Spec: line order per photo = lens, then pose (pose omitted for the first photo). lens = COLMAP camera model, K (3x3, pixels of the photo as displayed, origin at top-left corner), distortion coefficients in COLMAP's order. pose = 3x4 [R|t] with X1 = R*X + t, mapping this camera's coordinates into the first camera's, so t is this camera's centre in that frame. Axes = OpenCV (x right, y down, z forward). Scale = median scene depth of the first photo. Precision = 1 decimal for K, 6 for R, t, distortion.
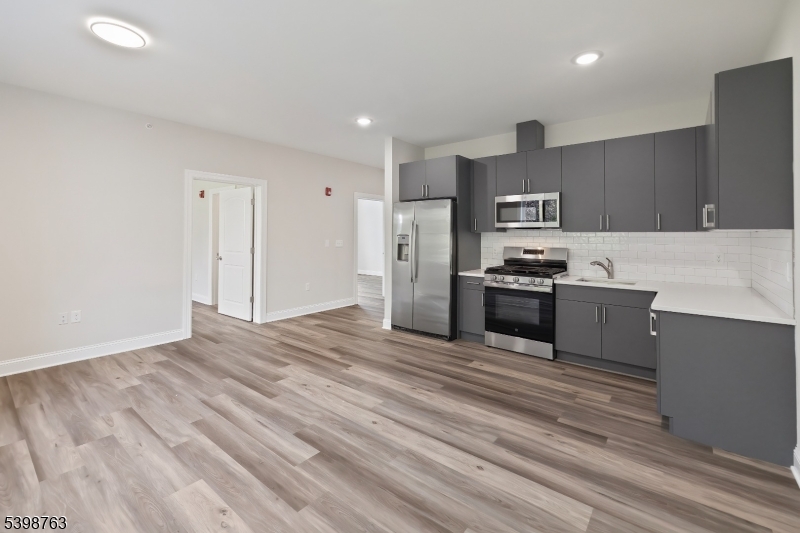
lens RADIAL K [[349.1, 0, 386.8], [0, 349.1, 231.0], [0, 0, 1]] dist [0.003331, -0.001697]
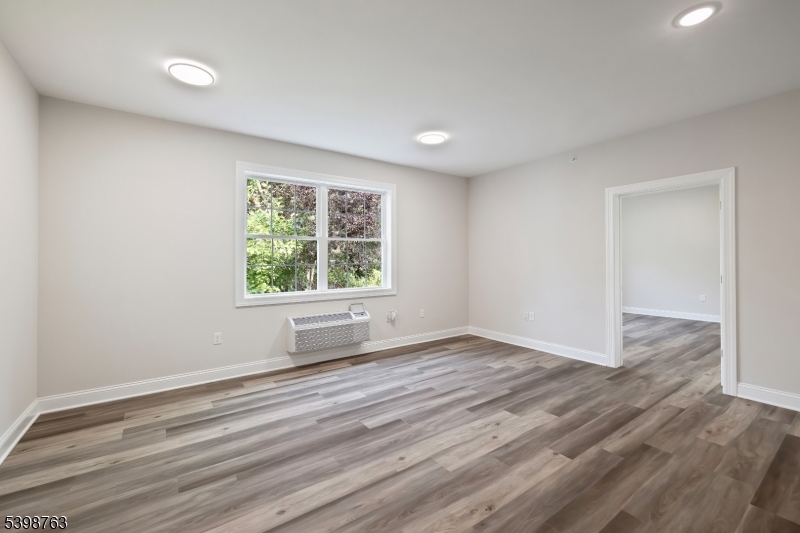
lens RADIAL K [[347.0, 0, 413.9], [0, 347.0, 264.2], [0, 0, 1]] dist [0.001738, -0.000876]
pose [[-0.238028, 0.005962, -0.971240, 0.803425], [0.019099, 0.999817, 0.001456, 0.025491], [0.971070, -0.018203, -0.238098, 1.183252]]
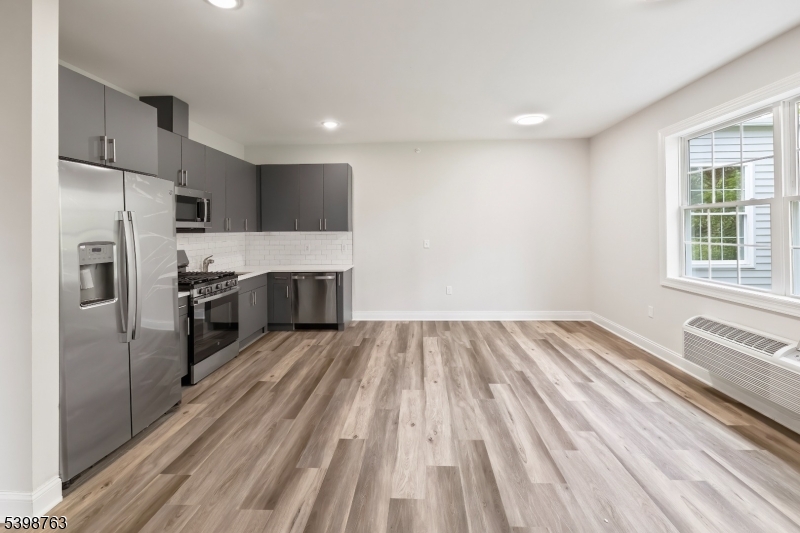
lens RADIAL K [[347.0, 0, 393.4], [0, 347.0, 231.9], [0, 0, 1]] dist [0.001738, -0.000876]
pose [[-0.572896, -0.006972, 0.819599, -0.935228], [-0.007034, 0.999969, 0.003589, -0.011231], [-0.819598, -0.003709, -0.572927, 1.751039]]
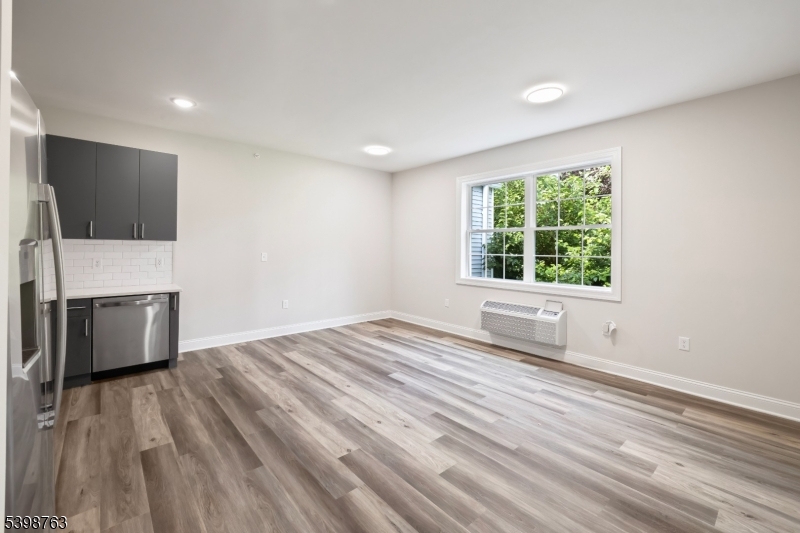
lens RADIAL K [[347.0, 0, 374.7], [0, 347.0, 248.6], [0, 0, 1]] dist [0.001738, -0.000876]
pose [[-0.976789, -0.018802, 0.213378, -0.387451], [-0.021006, 0.999747, -0.008065, 0.020518], [-0.213173, -0.012360, -0.976936, 2.159273]]
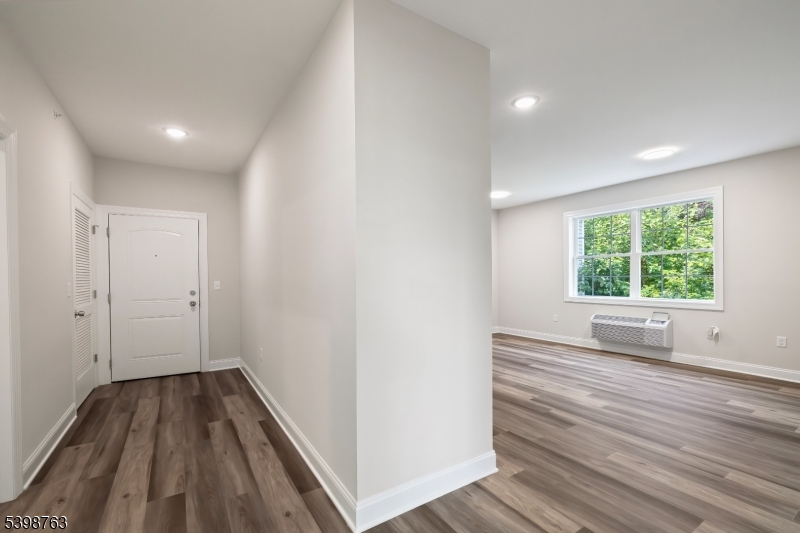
lens RADIAL K [[347.0, 0, 363.5], [0, 347.0, 282.8], [0, 0, 1]] dist [0.001738, -0.000876]
pose [[-0.925683, -0.002975, 0.378288, -0.039460], [0.000134, 0.999966, 0.008193, 0.041777], [-0.378300, 0.007635, -0.925652, 2.894784]]
